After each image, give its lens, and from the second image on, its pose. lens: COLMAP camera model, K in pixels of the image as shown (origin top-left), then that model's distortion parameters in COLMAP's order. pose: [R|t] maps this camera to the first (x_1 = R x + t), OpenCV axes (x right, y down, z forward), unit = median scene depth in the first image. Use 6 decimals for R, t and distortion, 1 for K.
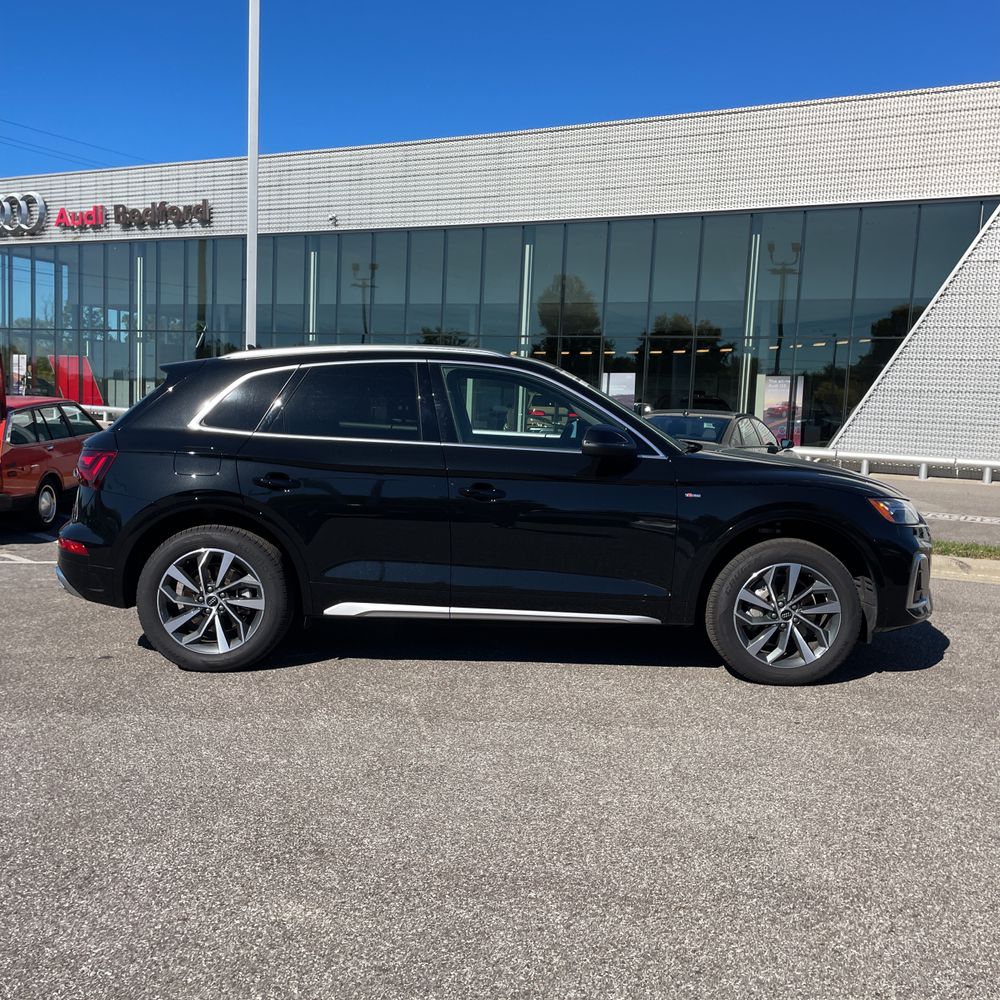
lens RADIAL K [[1013.0, 0, 509.3], [0, 1013.0, 497.0], [0, 0, 1]] dist [0.087250, -0.114518]
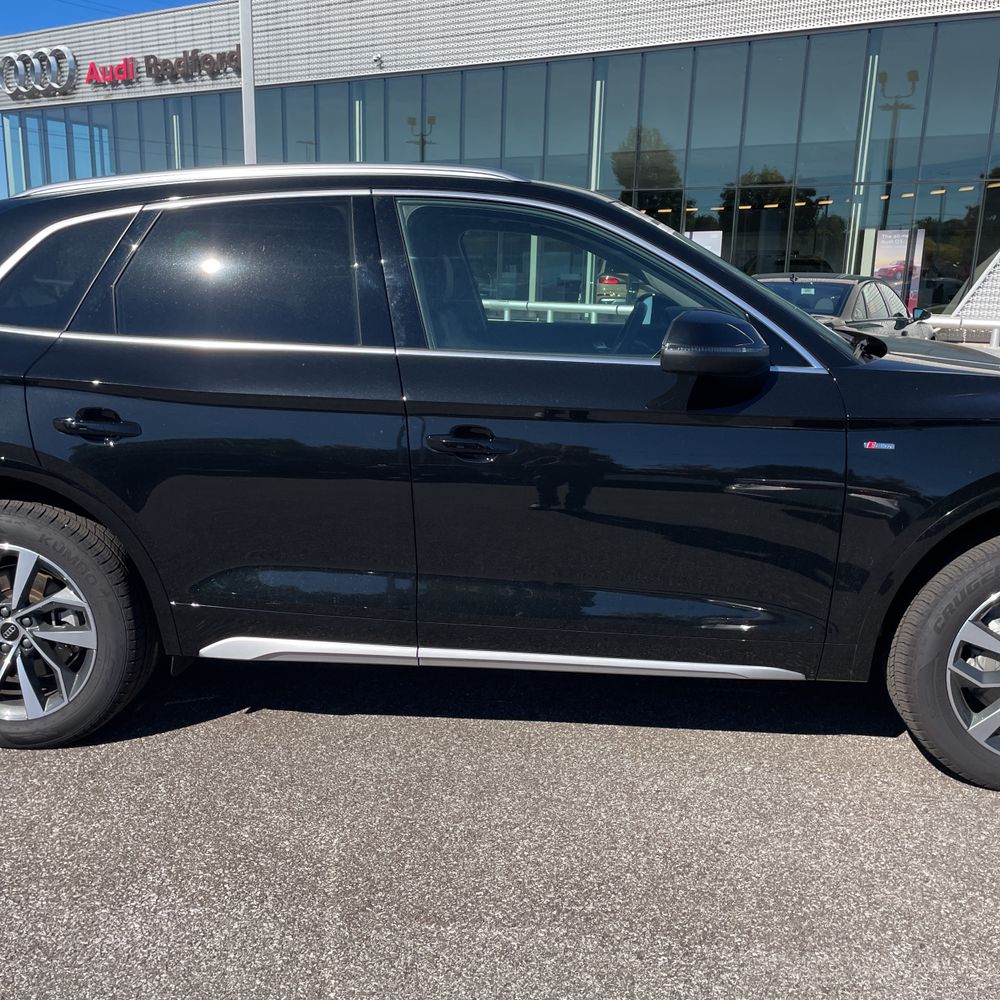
lens RADIAL K [[1009.9, 0, 492.7], [0, 1009.9, 519.0], [0, 0, 1]] dist [0.081523, -0.105013]
pose [[0.996058, 0.000817, -0.088703, 0.029826], [0.012176, 0.989234, 0.145832, -0.039616], [0.087867, -0.146337, 0.985325, 0.437440]]
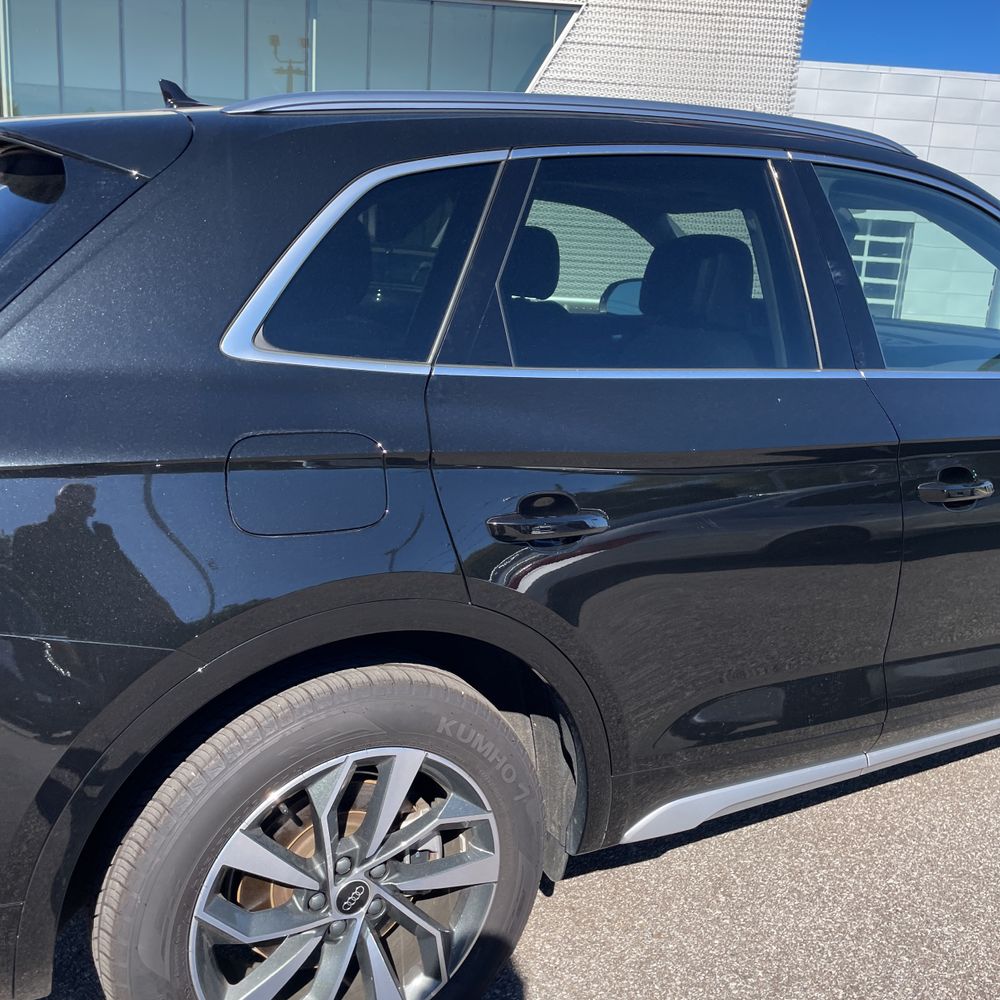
lens RADIAL K [[1009.9, 0, 492.7], [0, 1009.9, 519.0], [0, 0, 1]] dist [0.081523, -0.105013]
pose [[0.868708, -0.112601, 0.482357, -0.372855], [0.018543, 0.980529, 0.195498, -0.073811], [-0.494978, -0.160887, 0.853881, 0.679650]]
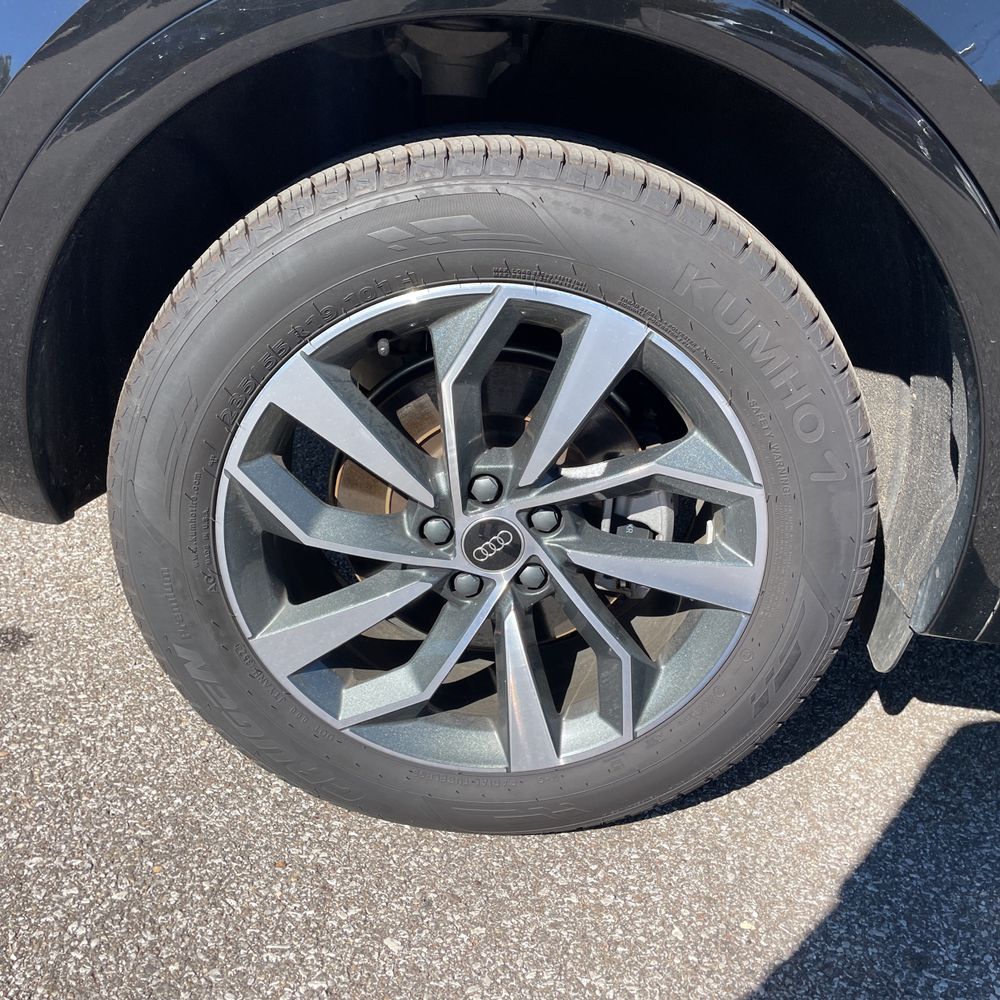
lens RADIAL K [[1013.0, 0, 509.3], [0, 1013.0, 497.0], [0, 0, 1]] dist [0.087250, -0.114518]
pose [[0.996942, 0.076360, 0.016610, -0.275275], [-0.077310, 0.932734, 0.352180, 0.022378], [0.011400, -0.352388, 0.935785, 0.772293]]
